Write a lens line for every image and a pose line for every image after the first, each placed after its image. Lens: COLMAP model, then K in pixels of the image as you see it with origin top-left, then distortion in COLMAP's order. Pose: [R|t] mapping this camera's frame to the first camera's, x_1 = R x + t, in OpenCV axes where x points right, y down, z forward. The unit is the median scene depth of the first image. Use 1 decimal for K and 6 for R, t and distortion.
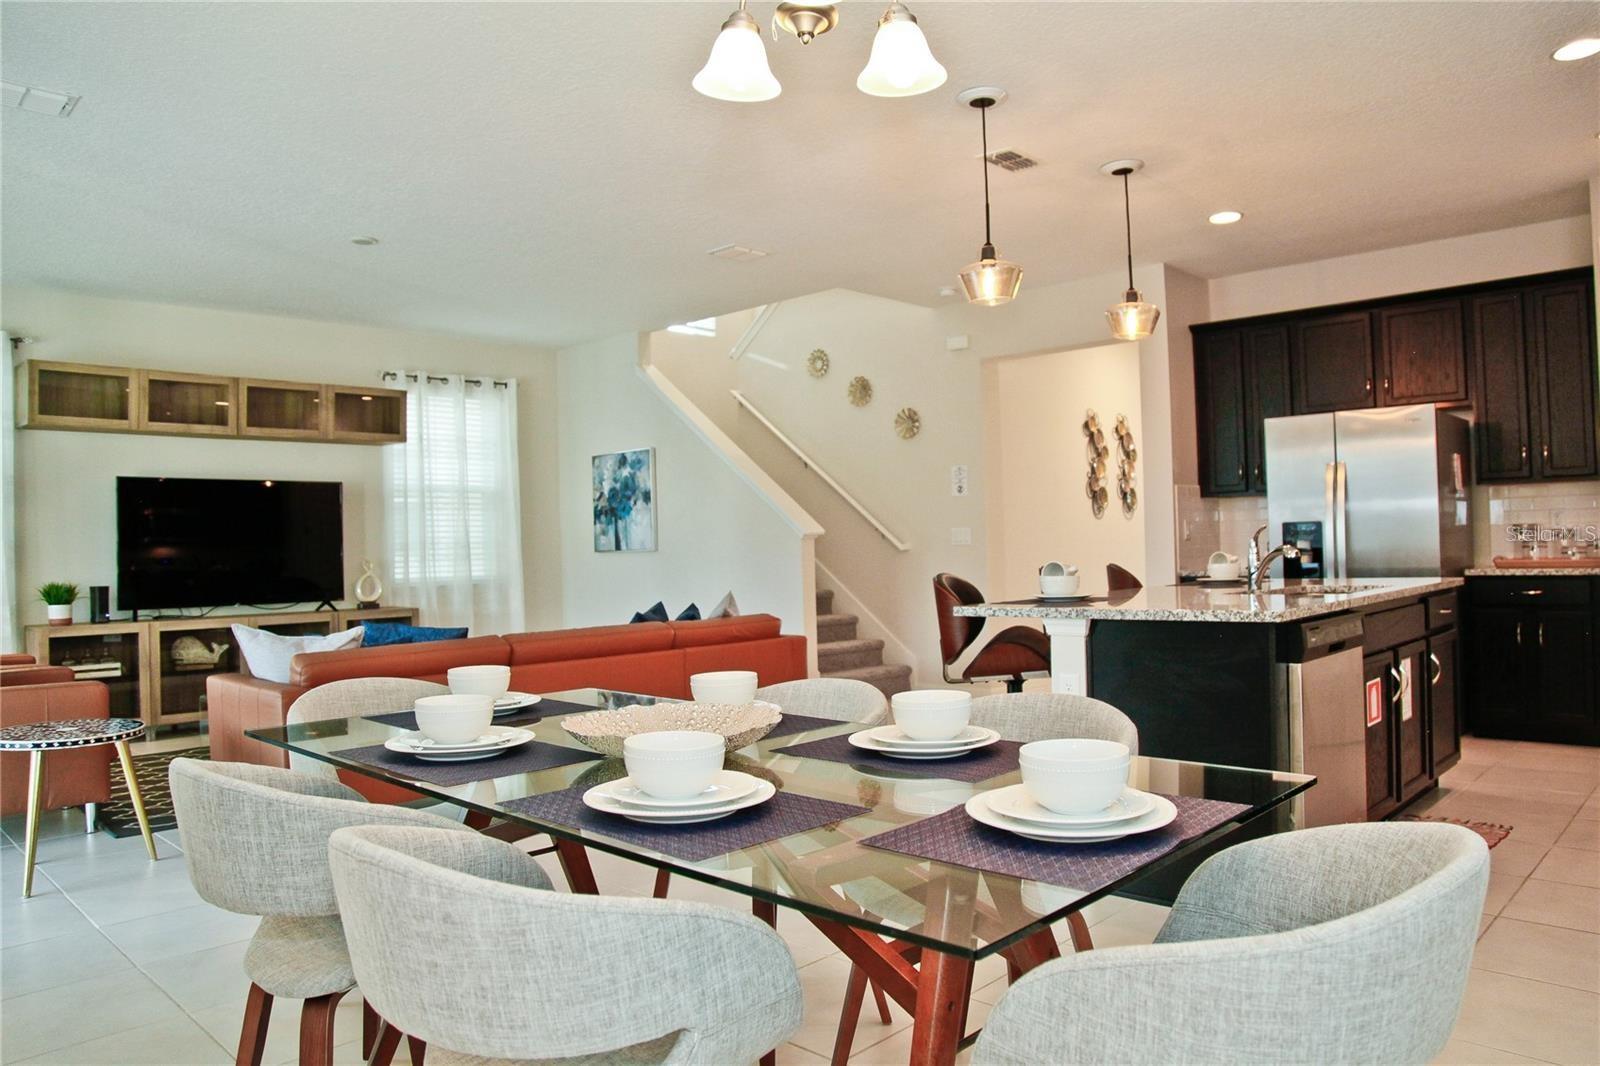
lens RADIAL K [[1105.0, 0, 800.0], [0, 1105.0, 533.0], [0, 0, 1]] dist [-0.152978, 0.097417]
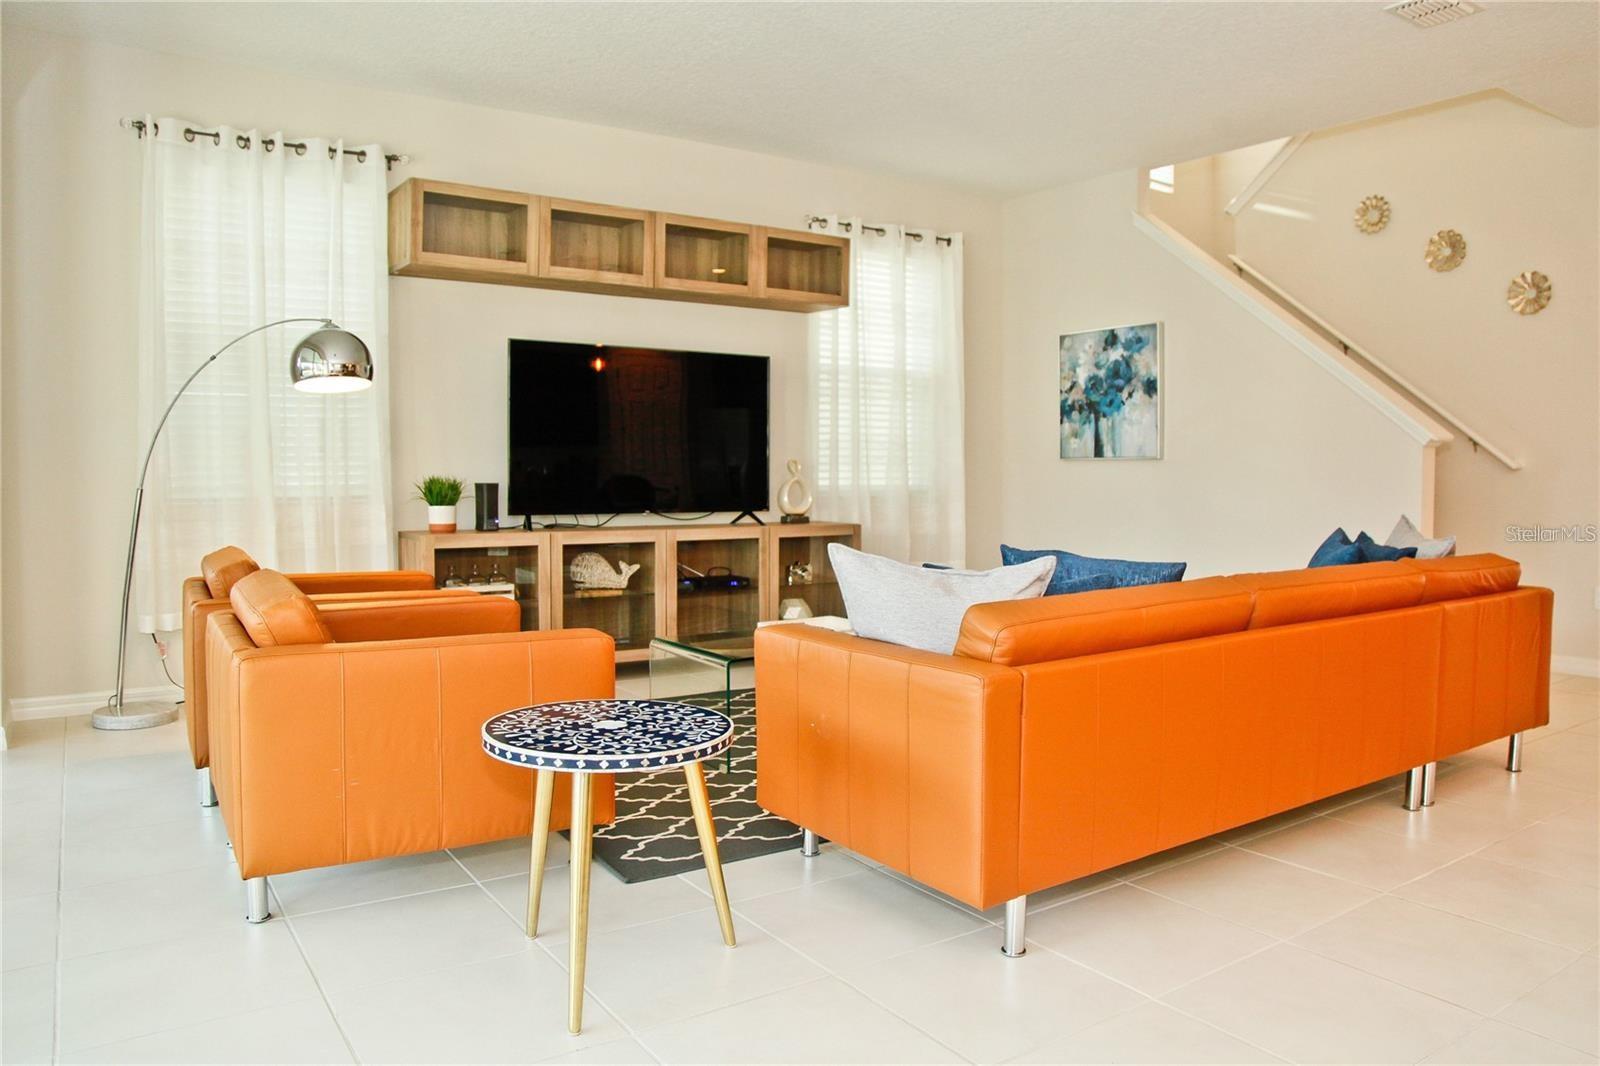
lens RADIAL K [[1146.1, 0, 800.0], [0, 1146.1, 533.0], [0, 0, 1]] dist [-0.089518, -0.002066]
pose [[0.975976, 0.040176, -0.214143, -0.221759], [-0.024904, 0.996981, 0.073545, 0.016962], [0.216451, -0.066445, 0.974030, 0.201222]]
